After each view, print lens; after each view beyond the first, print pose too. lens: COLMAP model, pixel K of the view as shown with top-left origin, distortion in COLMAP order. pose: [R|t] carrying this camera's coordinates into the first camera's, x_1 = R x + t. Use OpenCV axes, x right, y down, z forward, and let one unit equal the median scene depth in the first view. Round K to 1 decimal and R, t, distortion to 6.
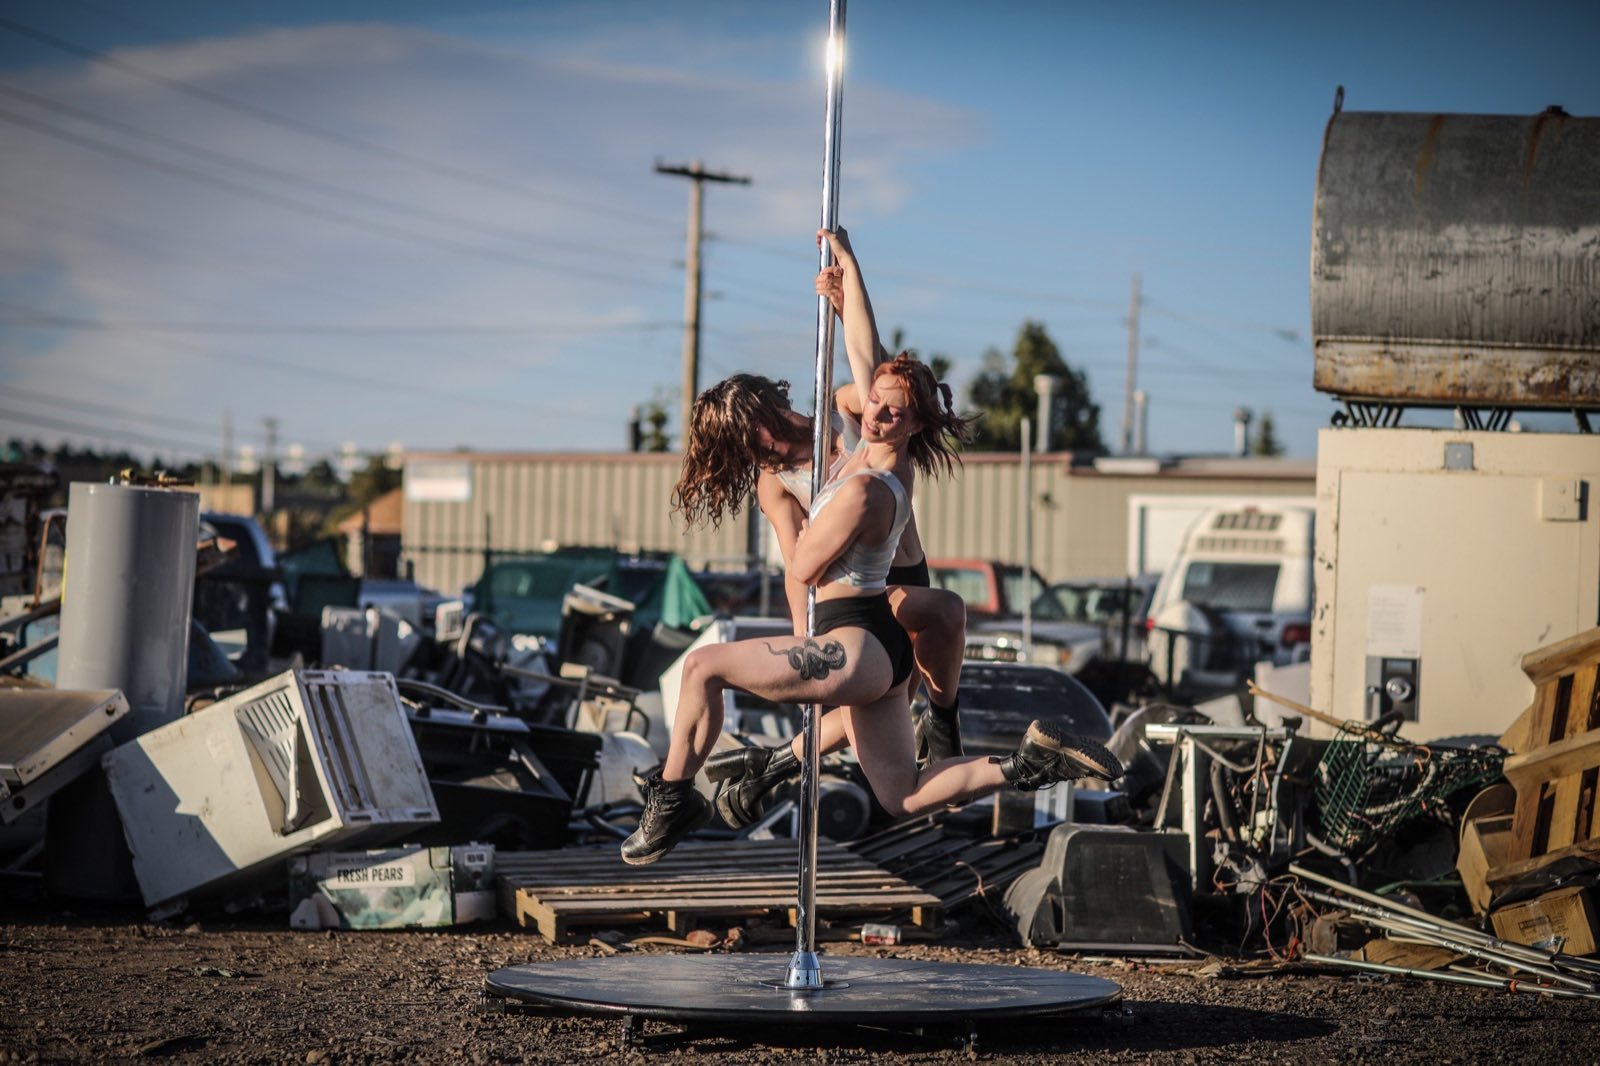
lens RADIAL K [[3734.4, 0, 800.0], [0, 3734.4, 533.0], [0, 0, 1]] dist [-0.053409, -0.962278]
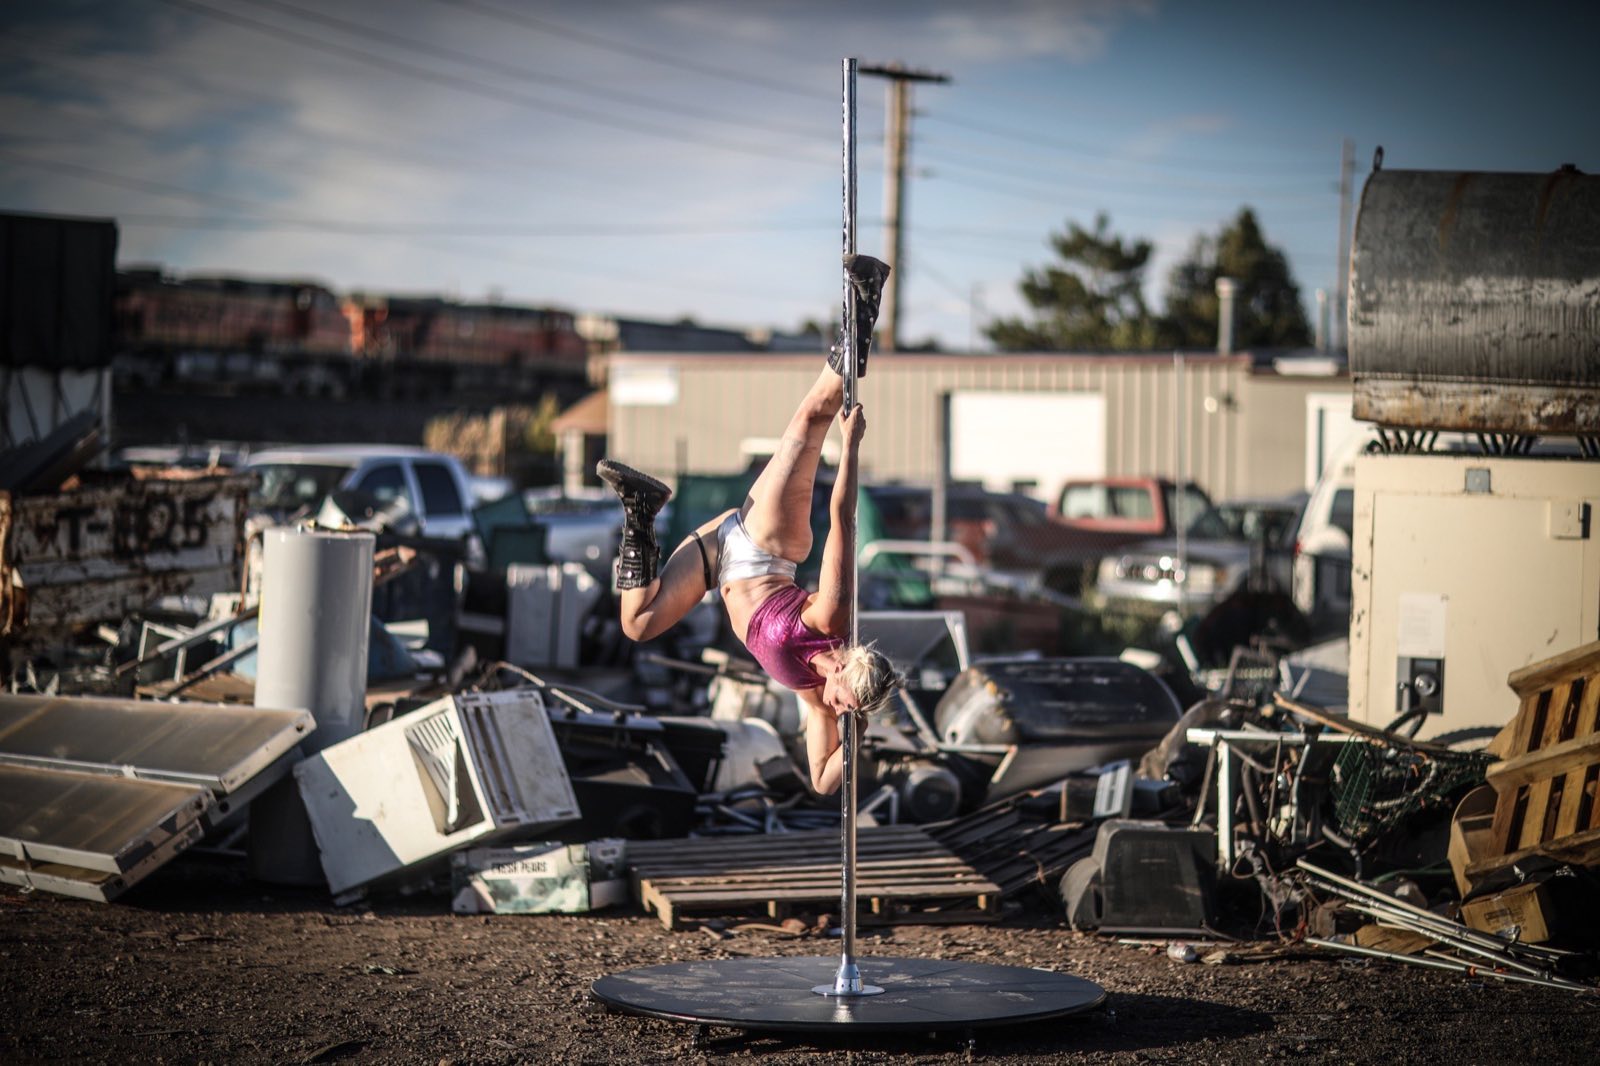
lens RADIAL K [[3734.4, 0, 800.0], [0, 3734.4, 533.0], [0, 0, 1]] dist [-0.053409, -0.962278]
pose [[0.998105, -0.007046, -0.061129, 0.046105], [0.009423, 0.999207, 0.038678, -0.058510], [0.060808, -0.039180, 0.997380, -0.169217]]
